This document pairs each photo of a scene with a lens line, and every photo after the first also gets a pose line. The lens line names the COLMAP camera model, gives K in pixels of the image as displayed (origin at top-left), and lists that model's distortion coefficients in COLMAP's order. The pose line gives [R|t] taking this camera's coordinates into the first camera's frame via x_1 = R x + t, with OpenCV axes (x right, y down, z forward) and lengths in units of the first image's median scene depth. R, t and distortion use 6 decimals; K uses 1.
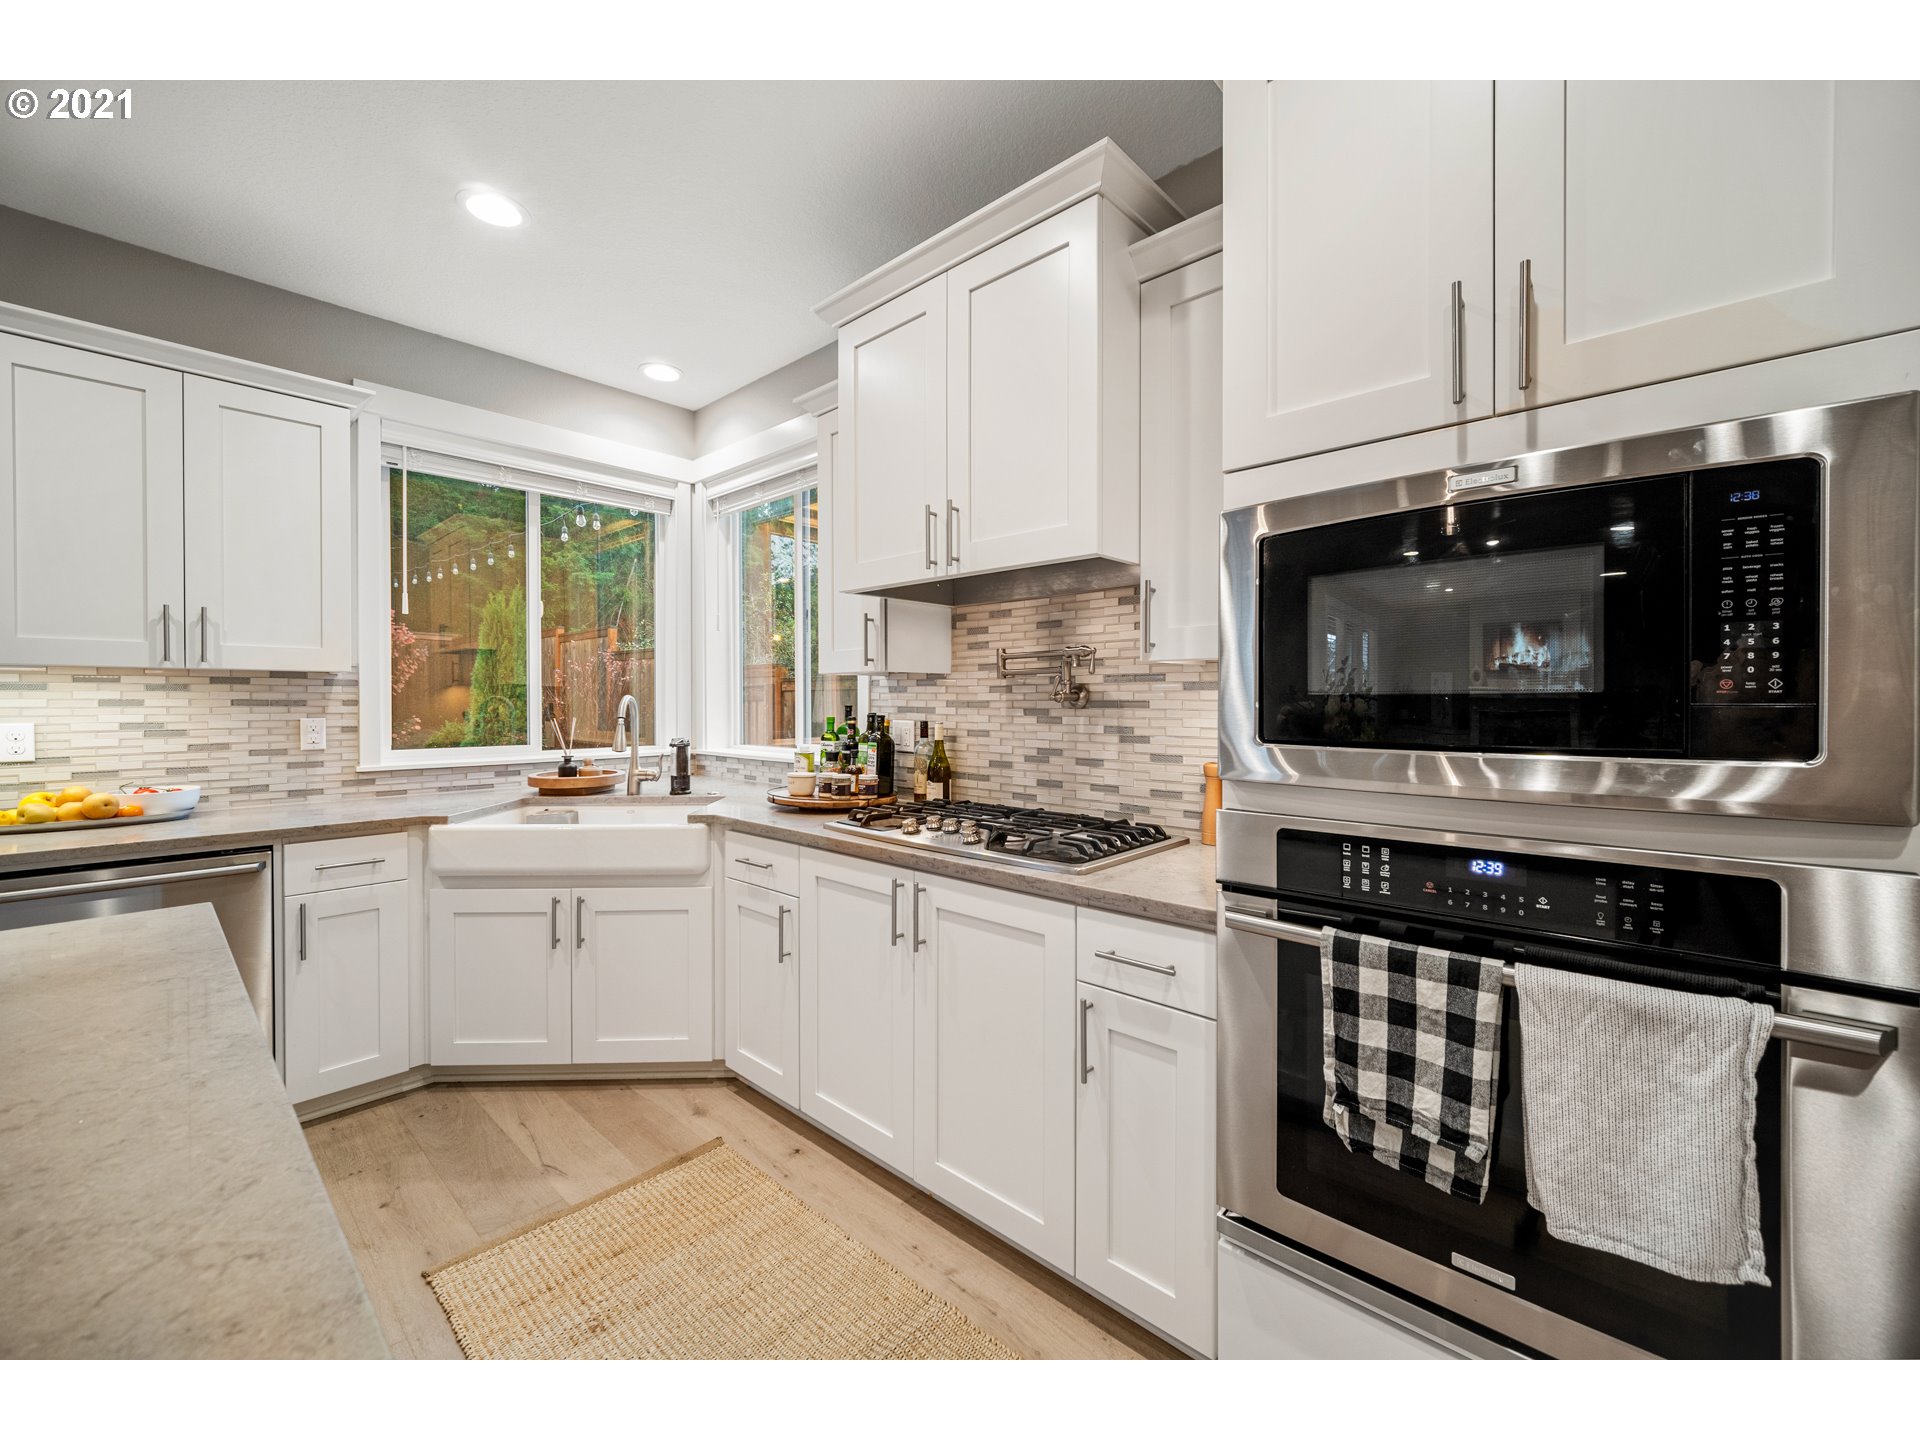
lens RADIAL K [[764.7, 0, 971.2], [0, 764.7, 705.3], [0, 0, 1]] dist [-0.001716, -0.000167]
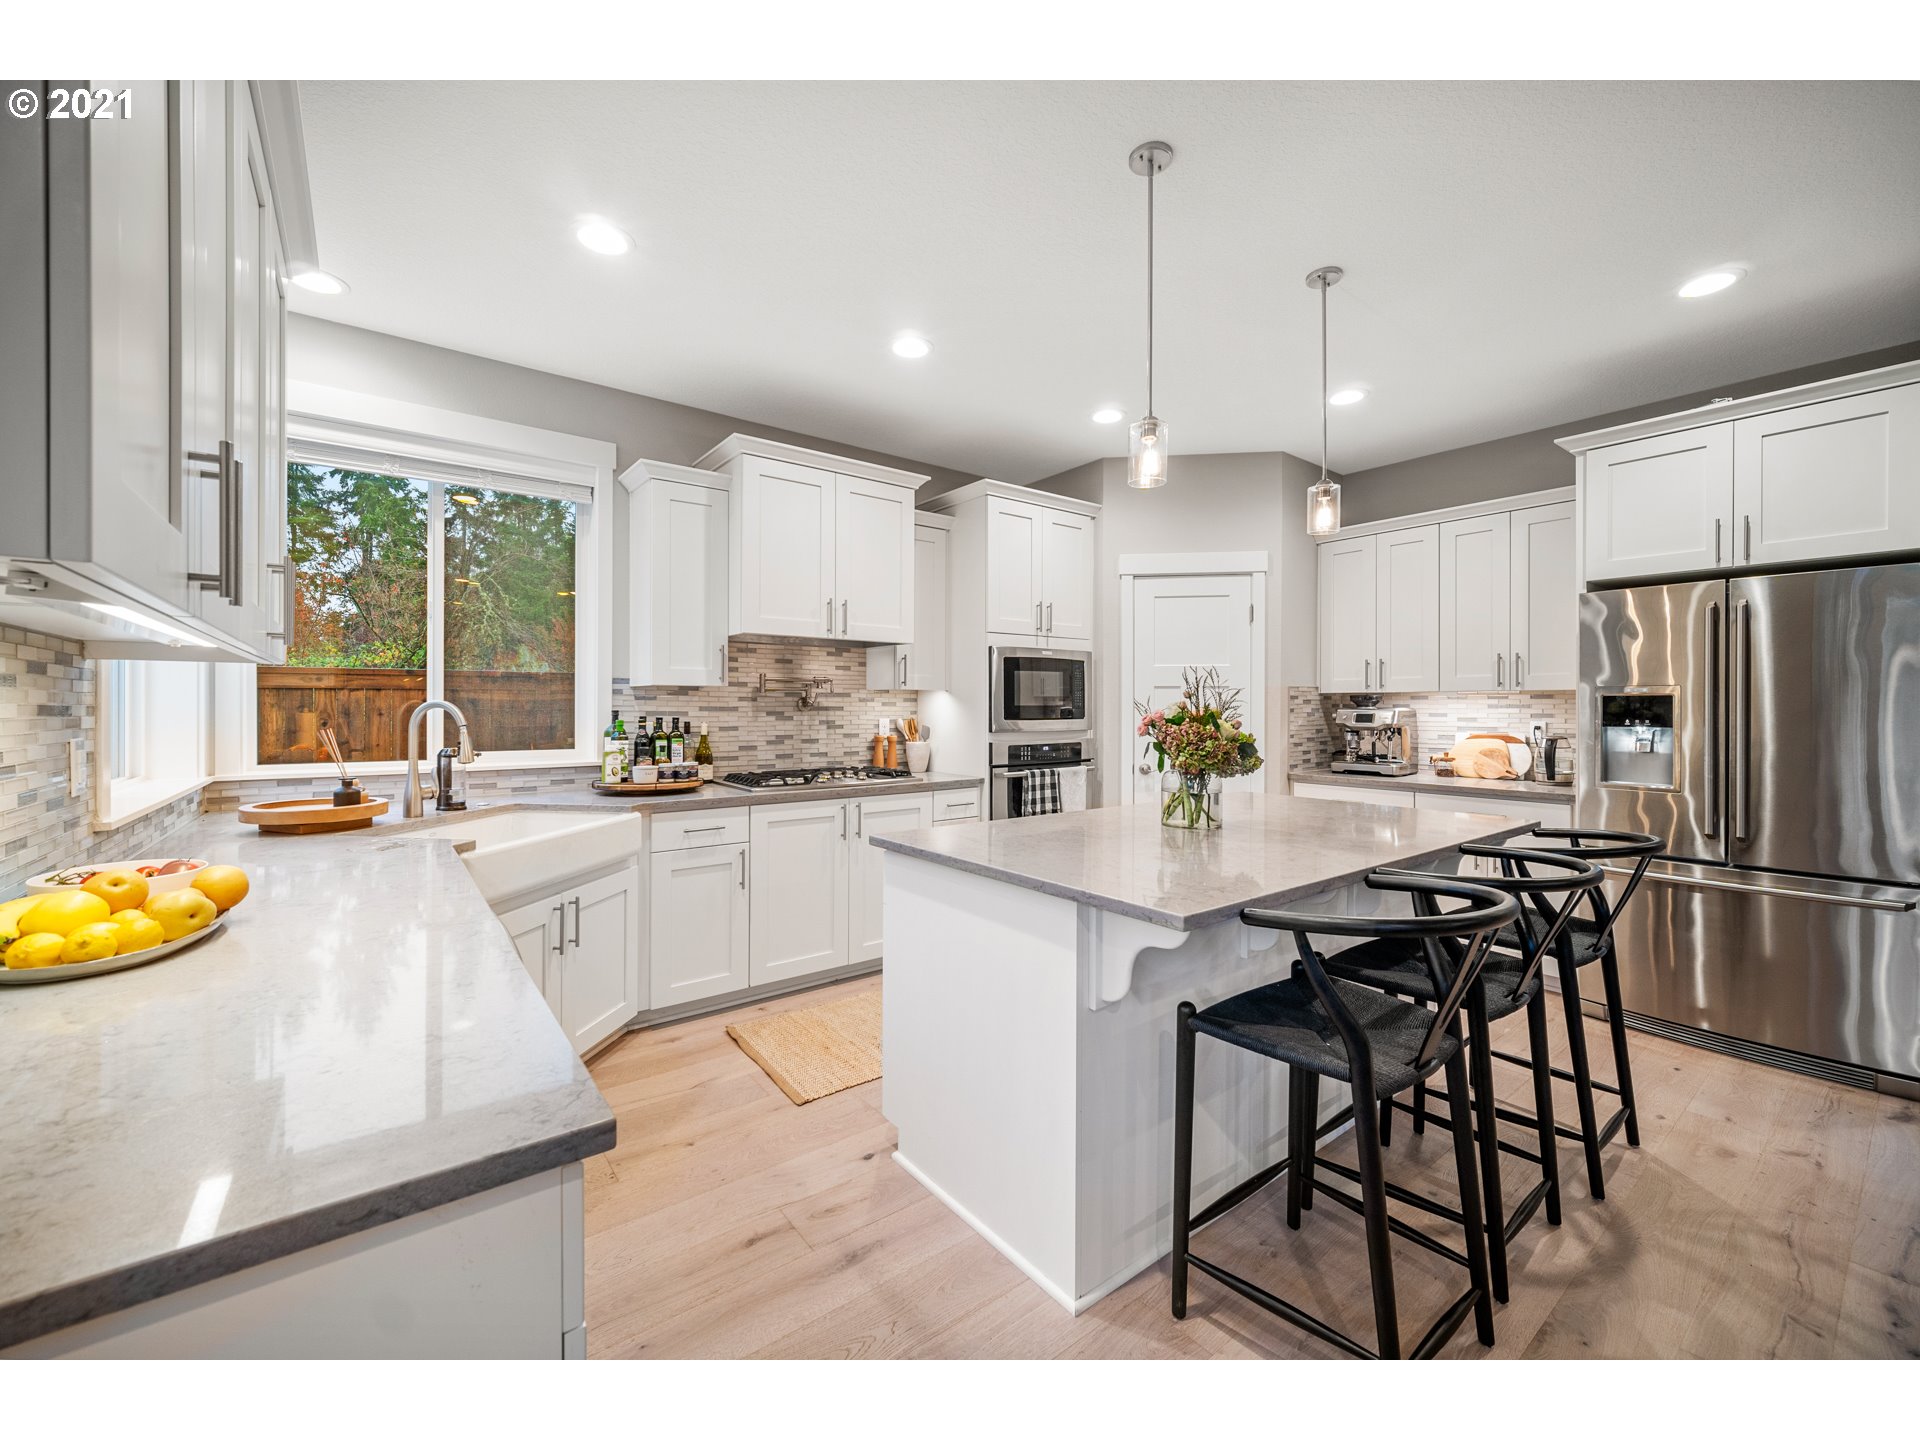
lens RADIAL K [[764.7, 0, 971.2], [0, 764.7, 705.3], [0, 0, 1]] dist [-0.001716, -0.000167]
pose [[0.165536, 0.003403, 0.986198, -1.497469], [0.005627, 0.999975, -0.004396, 0.000552], [-0.986188, 0.006277, 0.165513, 0.318015]]
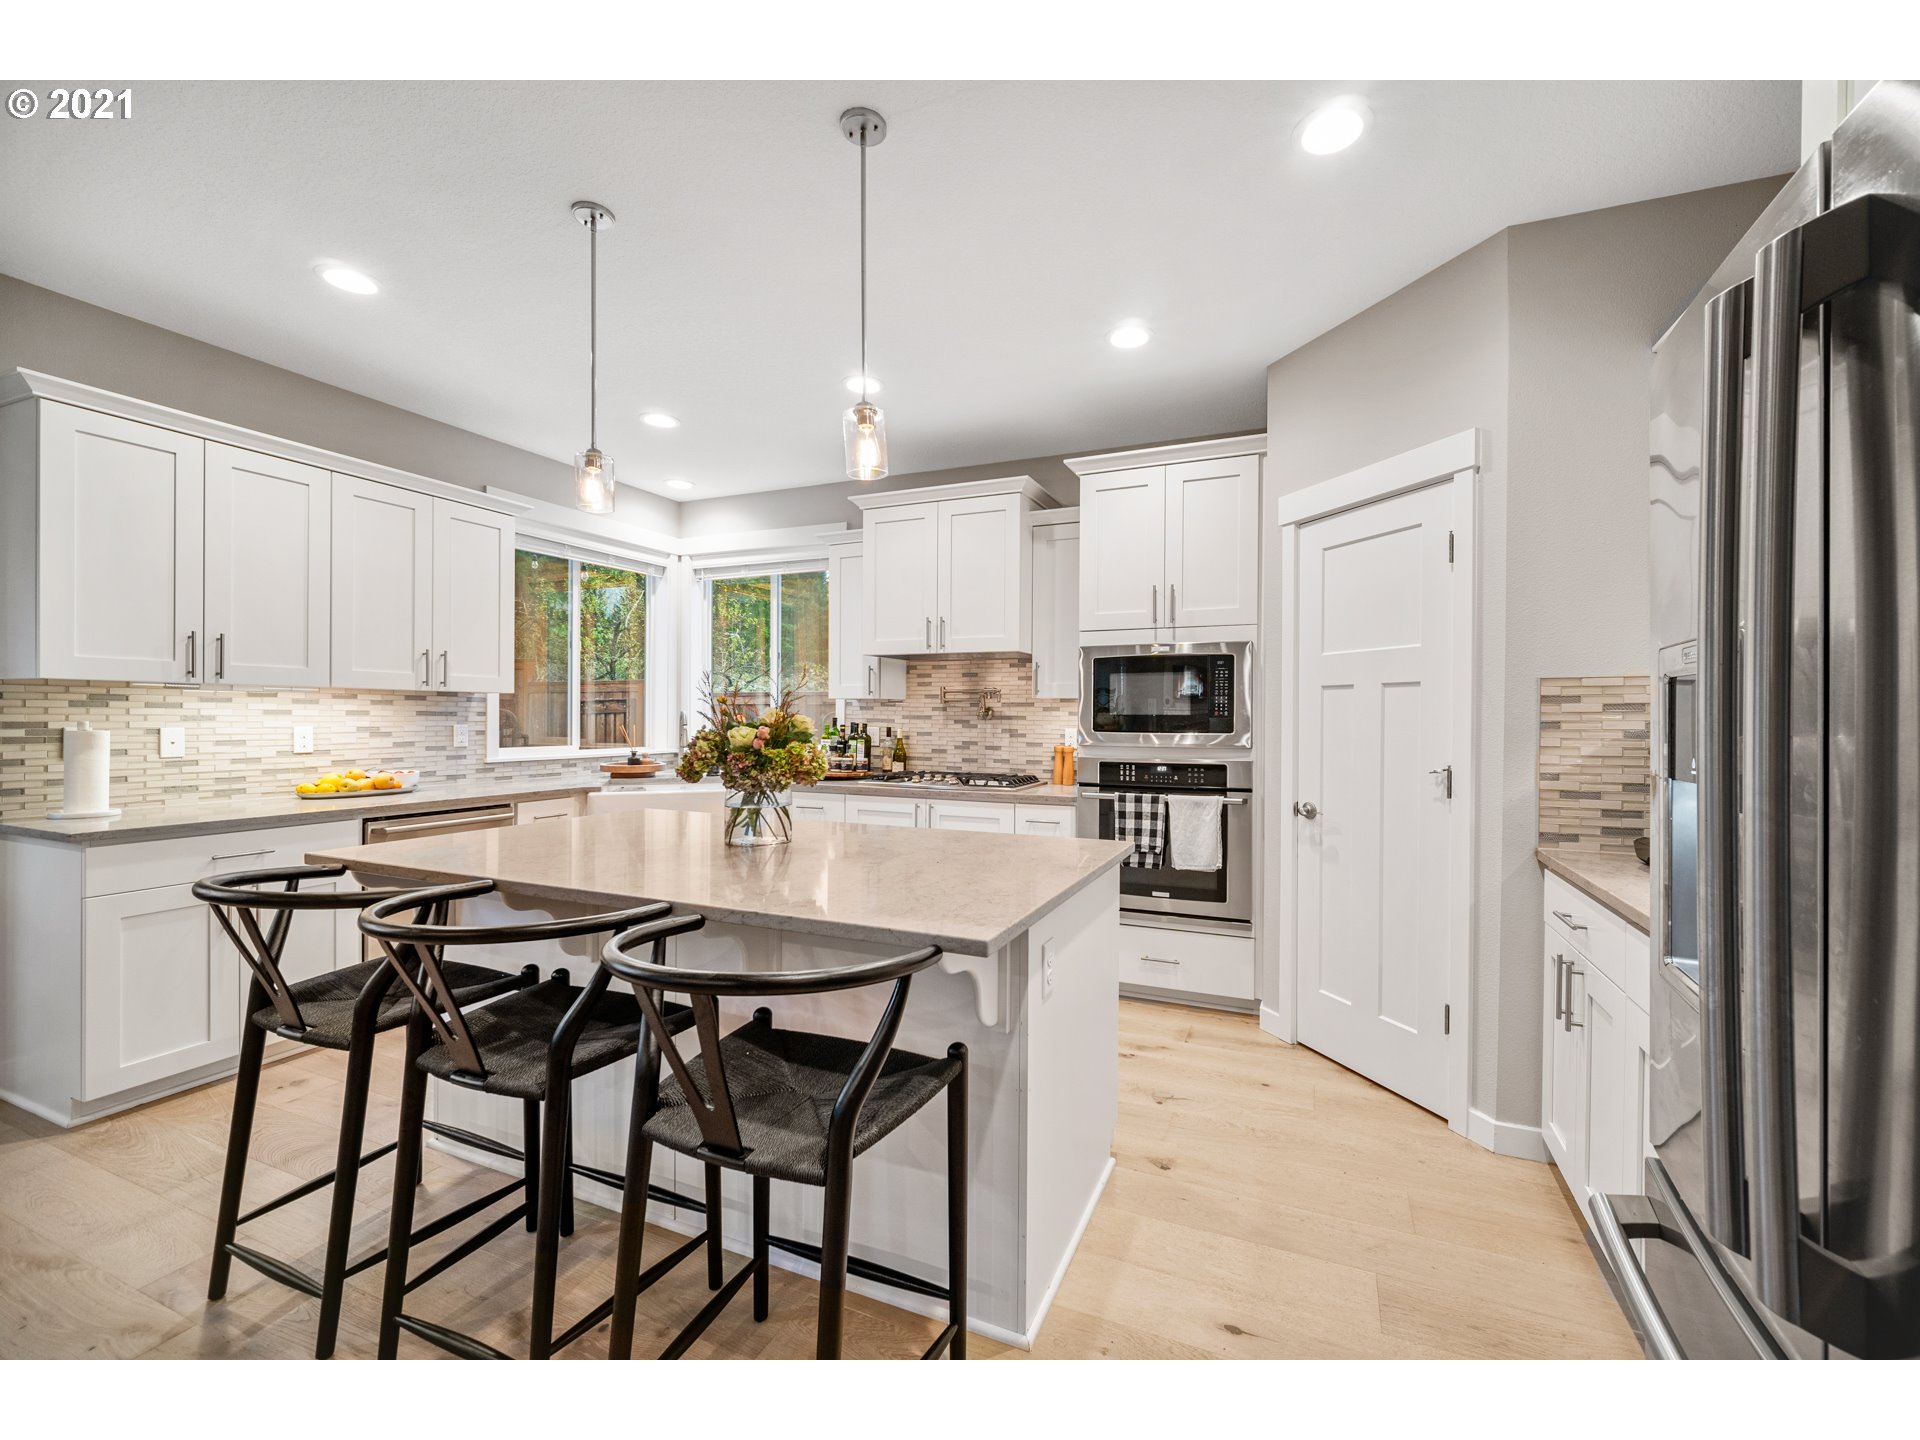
lens RADIAL K [[782.1, 0, 1002.8], [0, 782.1, 714.9], [0, 0, 1]] dist [0.000608, -0.000059]
pose [[0.938949, 0.007009, 0.343984, -0.481684], [-0.004472, 0.999957, -0.008169, 0.007201], [-0.344026, 0.006132, 0.938940, -0.824976]]
